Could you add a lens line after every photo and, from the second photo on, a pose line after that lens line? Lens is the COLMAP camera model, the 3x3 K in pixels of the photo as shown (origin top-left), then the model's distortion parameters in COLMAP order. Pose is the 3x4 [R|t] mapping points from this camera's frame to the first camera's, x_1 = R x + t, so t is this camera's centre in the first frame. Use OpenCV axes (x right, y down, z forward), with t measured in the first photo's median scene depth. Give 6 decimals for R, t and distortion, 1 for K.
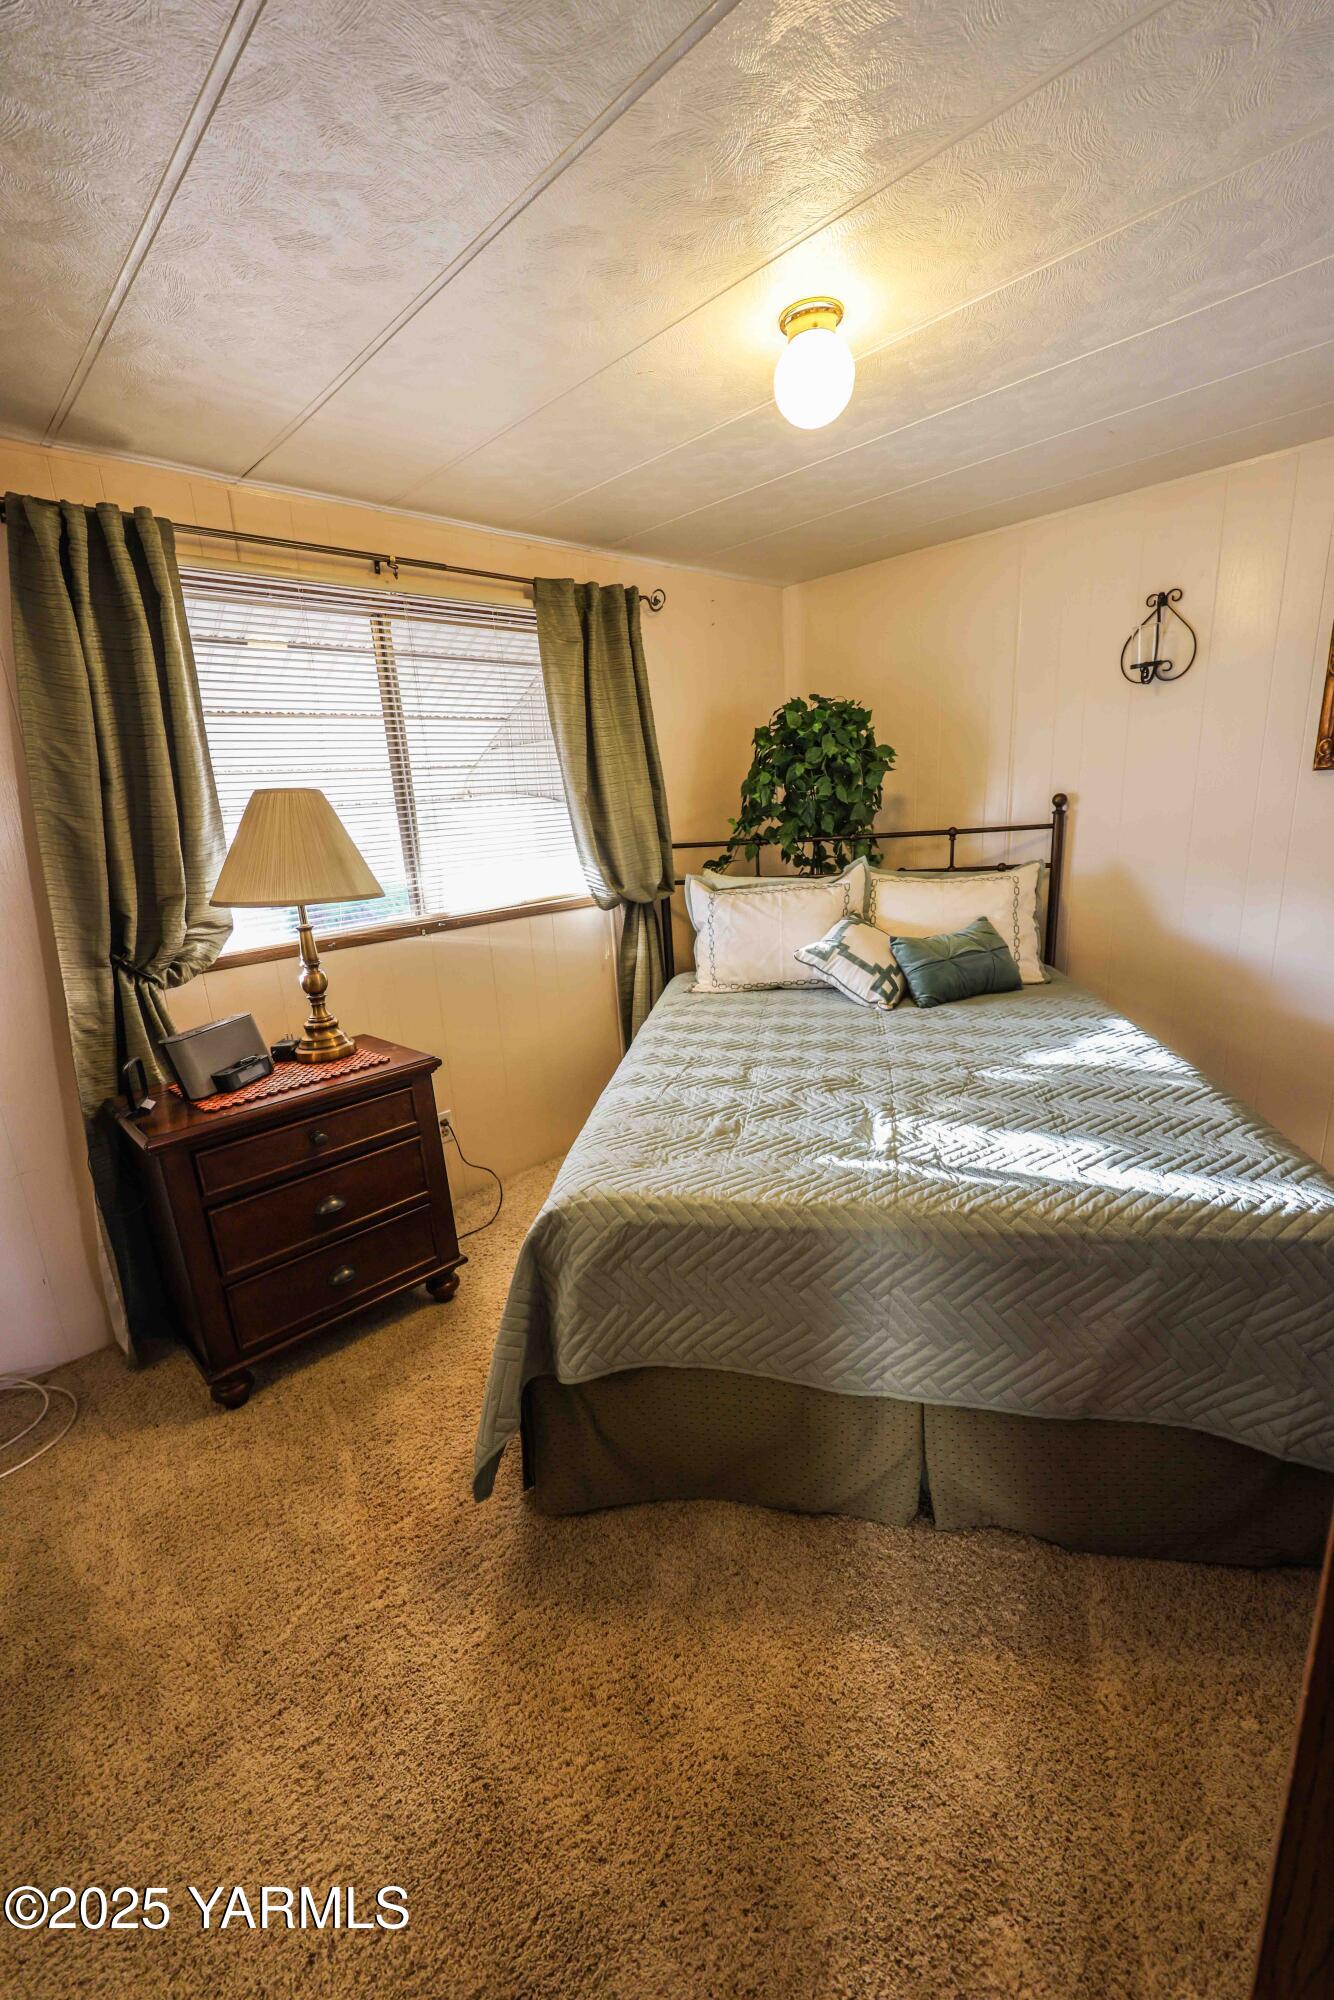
lens RADIAL K [[802.2, 0, 651.6], [0, 802.2, 1008.0], [0, 0, 1]] dist [0.005547, -0.000065]
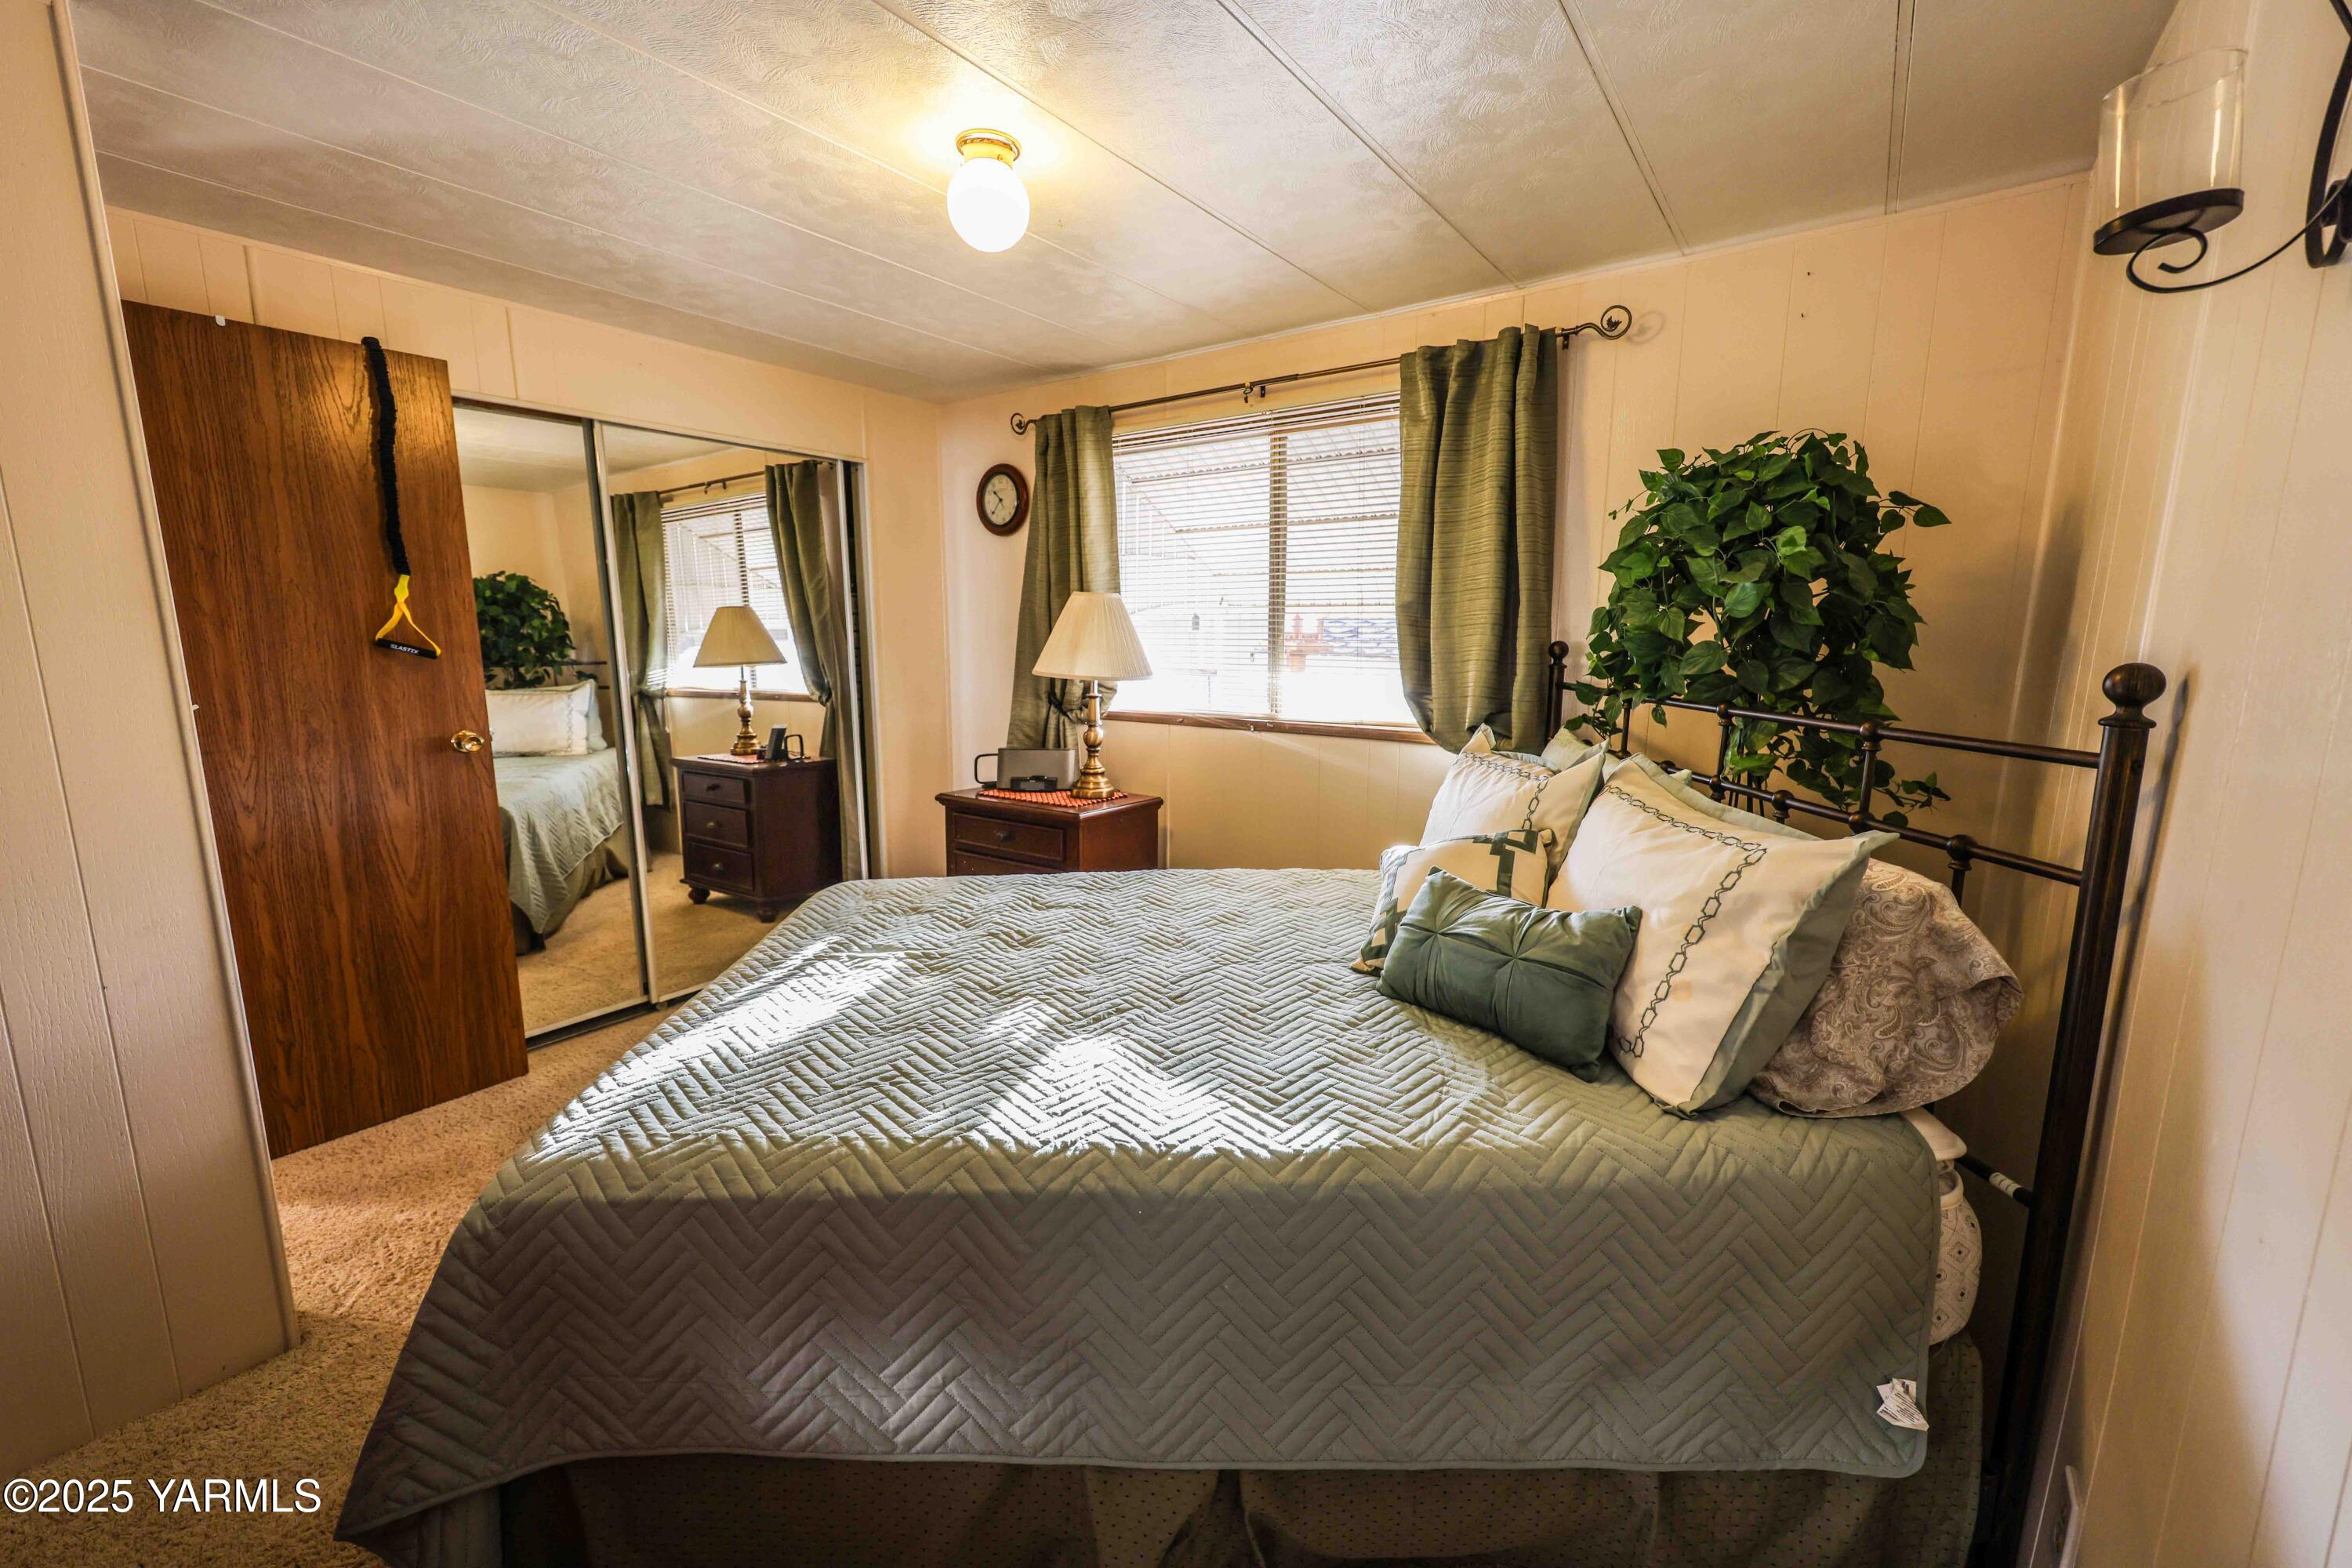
lens RADIAL K [[943.4, 0, 1188.9], [0, 943.4, 781.6], [0, 0, 1]] dist [0.005547, -0.000065]
pose [[0.204662, 0.221867, -0.953356, 1.184994], [-0.262236, 0.950797, 0.164976, -0.282562], [0.943051, 0.216240, 0.252774, 0.852525]]
